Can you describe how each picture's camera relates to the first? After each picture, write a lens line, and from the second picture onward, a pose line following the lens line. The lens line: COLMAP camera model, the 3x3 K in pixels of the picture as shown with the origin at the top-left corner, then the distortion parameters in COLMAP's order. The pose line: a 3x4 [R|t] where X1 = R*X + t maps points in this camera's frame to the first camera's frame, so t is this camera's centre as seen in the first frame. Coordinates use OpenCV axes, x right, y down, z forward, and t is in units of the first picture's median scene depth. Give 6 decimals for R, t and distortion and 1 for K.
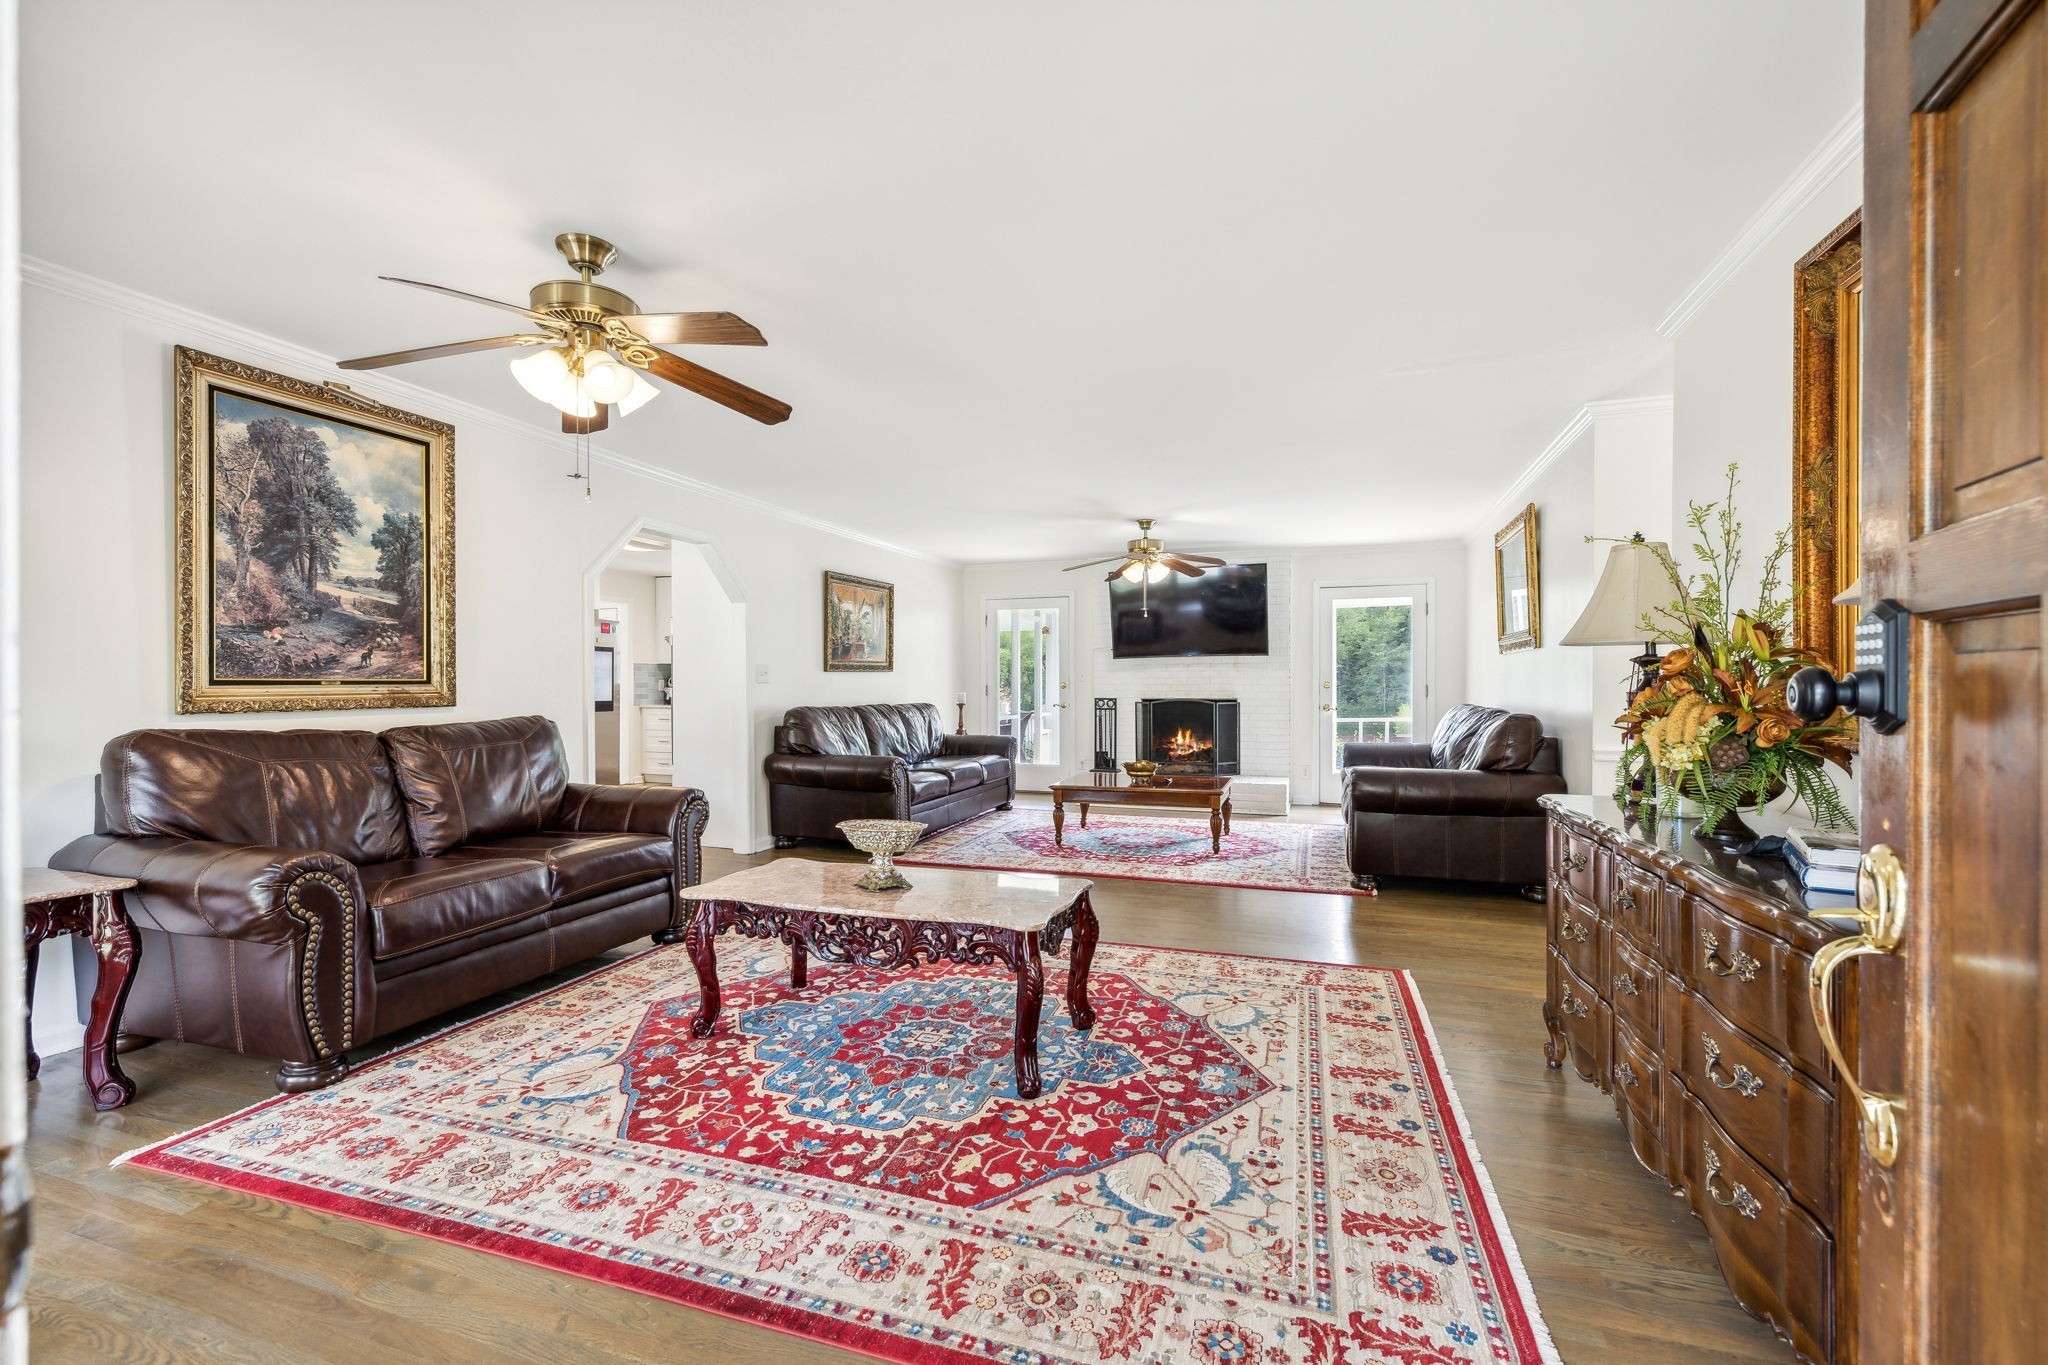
lens RADIAL K [[880.0, 0, 1024.8], [0, 880.0, 688.7], [0, 0, 1]] dist [-0.000569, 0.000036]
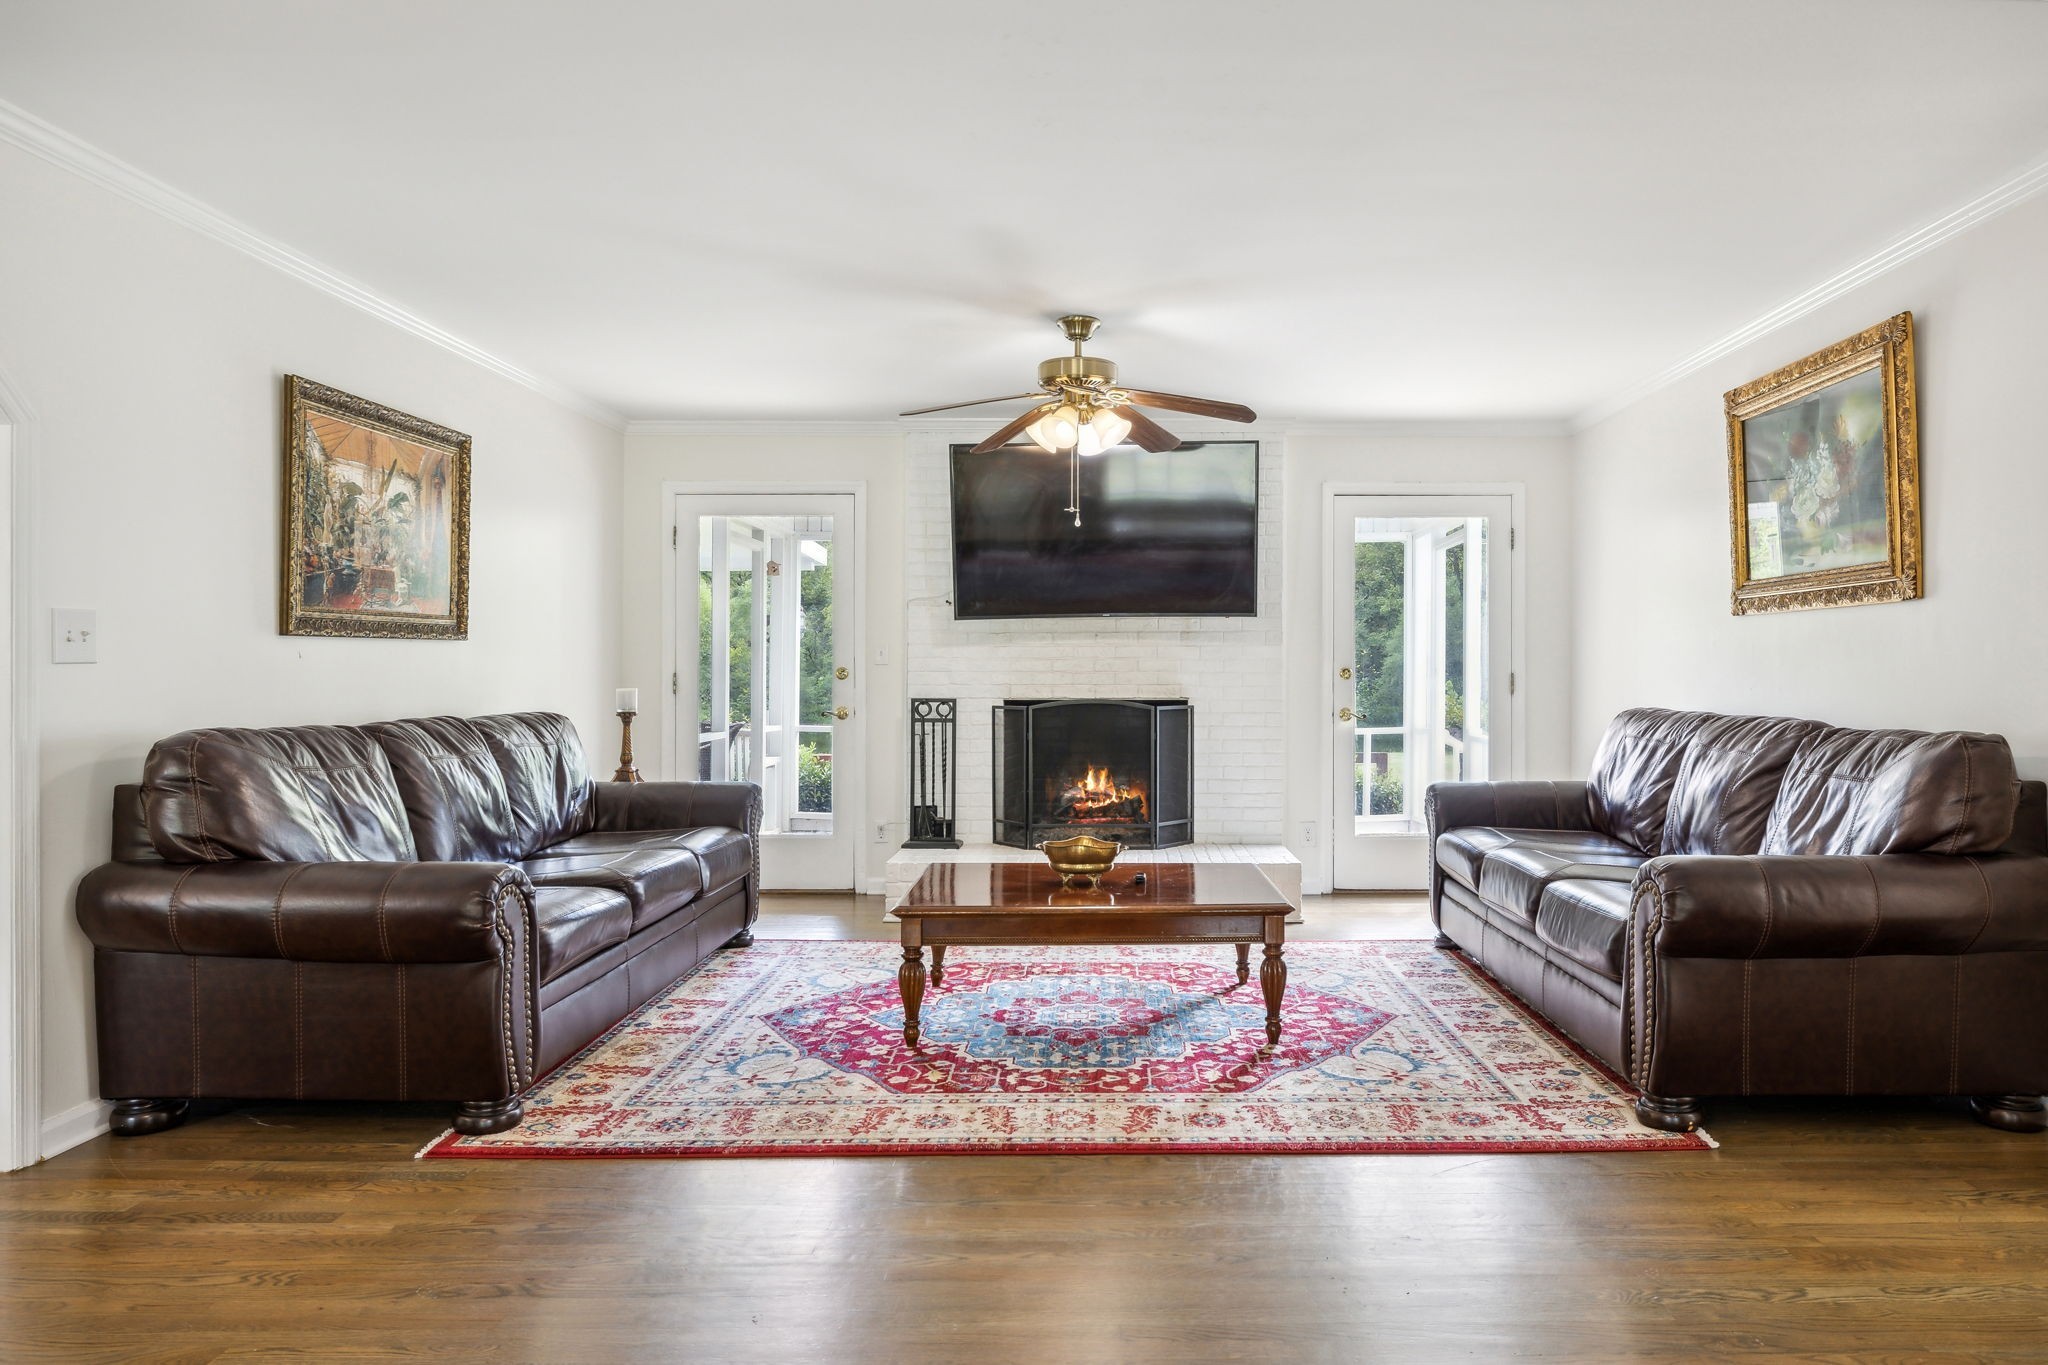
lens RADIAL K [[1310.4, 0, 1120.9], [0, 1310.4, 659.9], [0, 0, 1]] dist [-0.001238, 0.003038]
pose [[0.941588, 0.005030, 0.336729, -0.081758], [-0.000003, 0.999889, -0.014928, 0.000019], [-0.336767, 0.014055, 0.941483, 0.370077]]
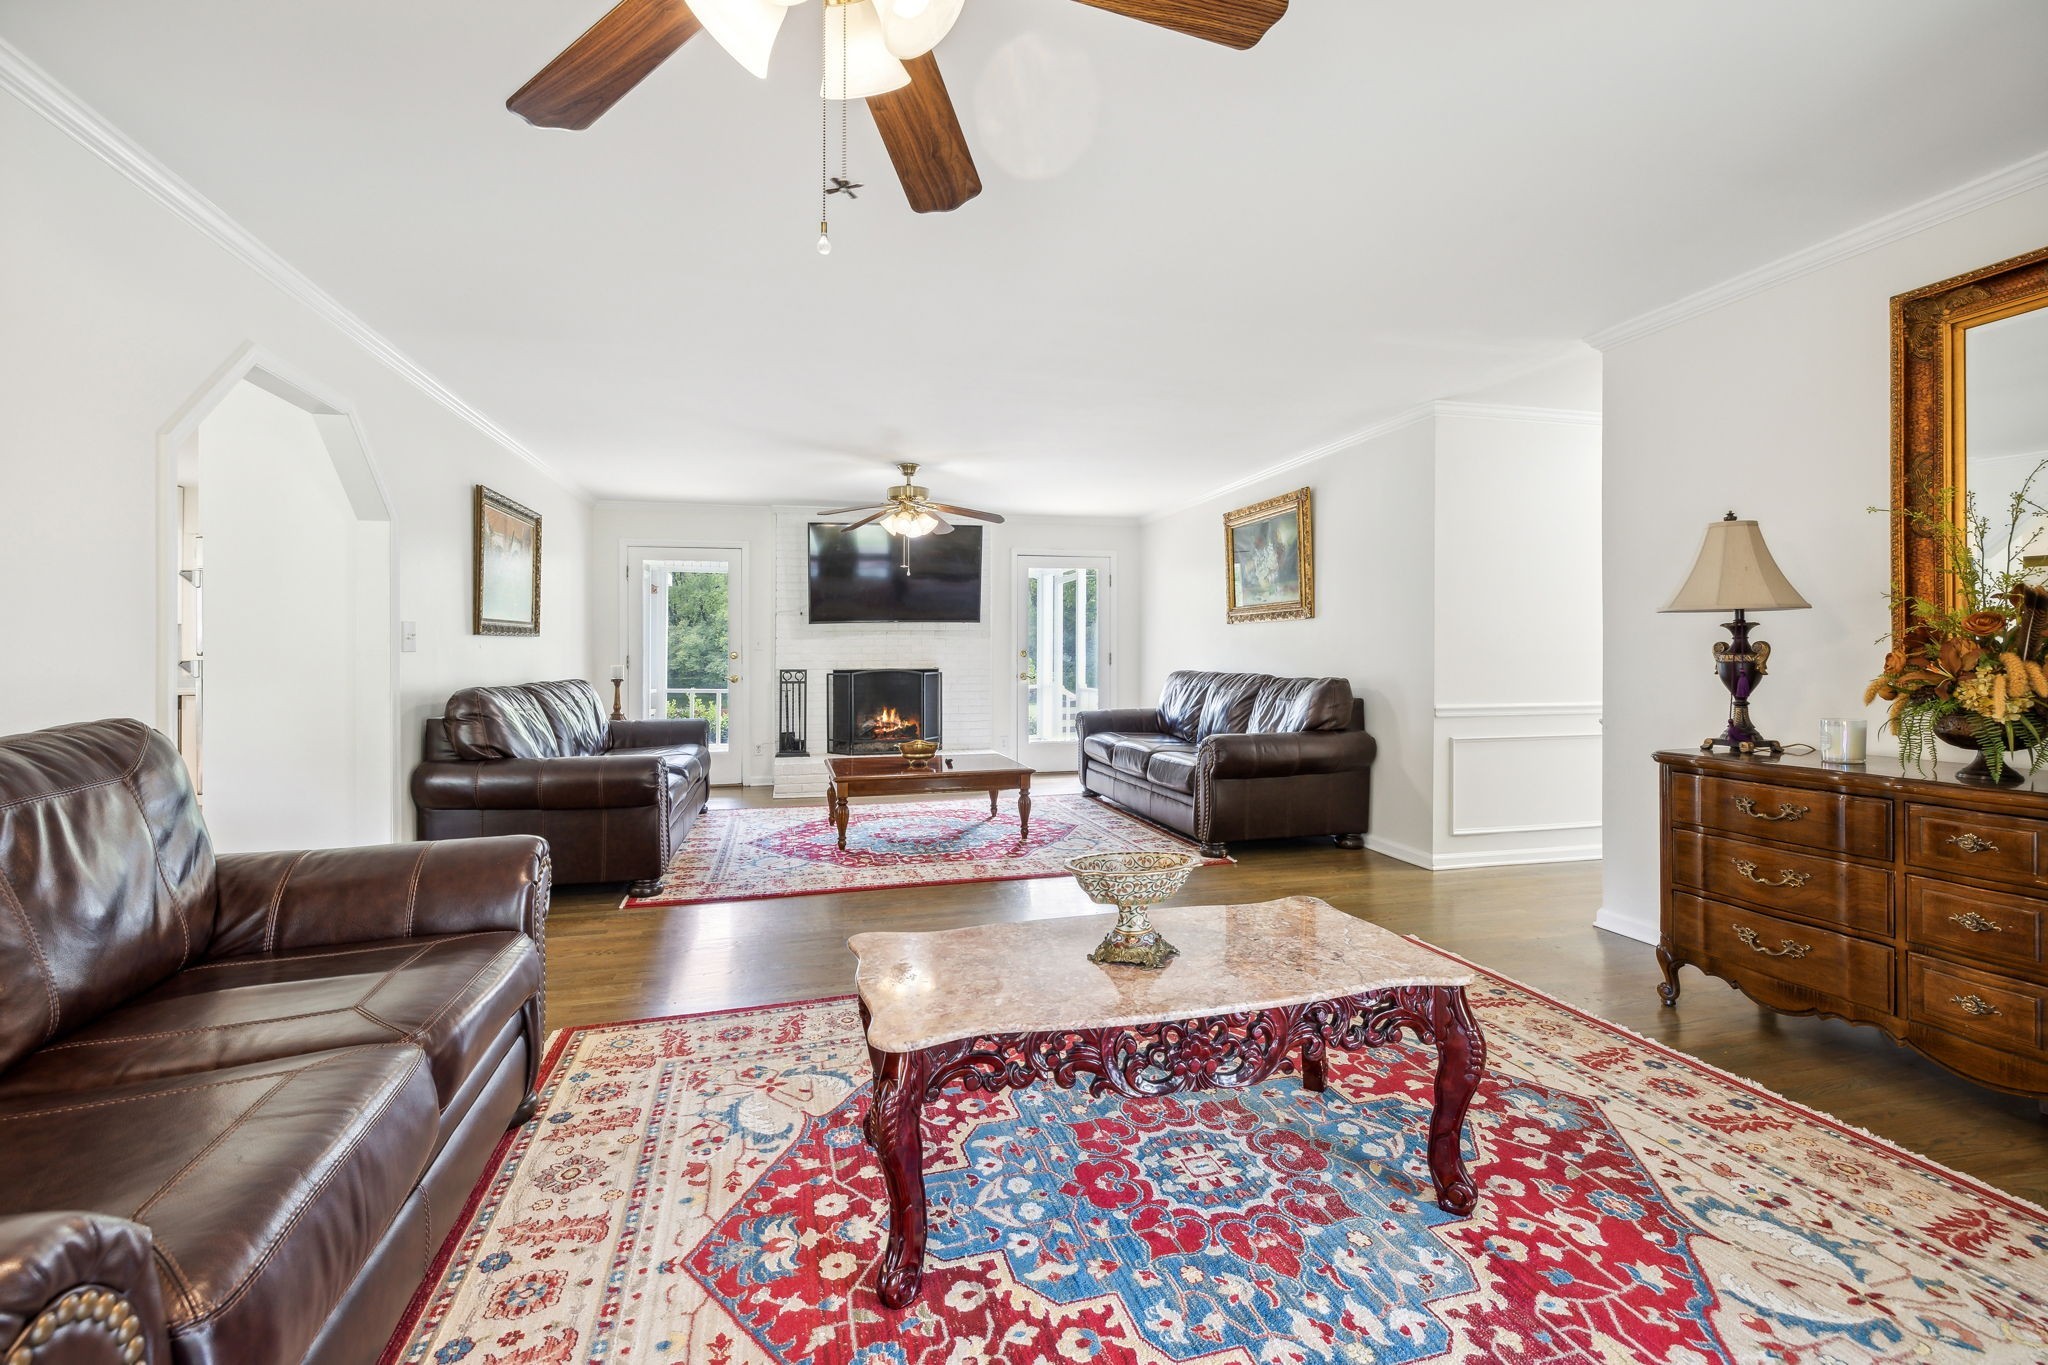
lens RADIAL K [[880.0, 0, 1017.5], [0, 880.0, 652.8], [0, 0, 1]] dist [-0.000569, 0.000036]
pose [[0.833142, -0.002456, 0.553054, -0.278901], [0.006653, 0.999962, -0.005581, 0.000843], [-0.553019, 0.008330, 0.833127, 0.234168]]
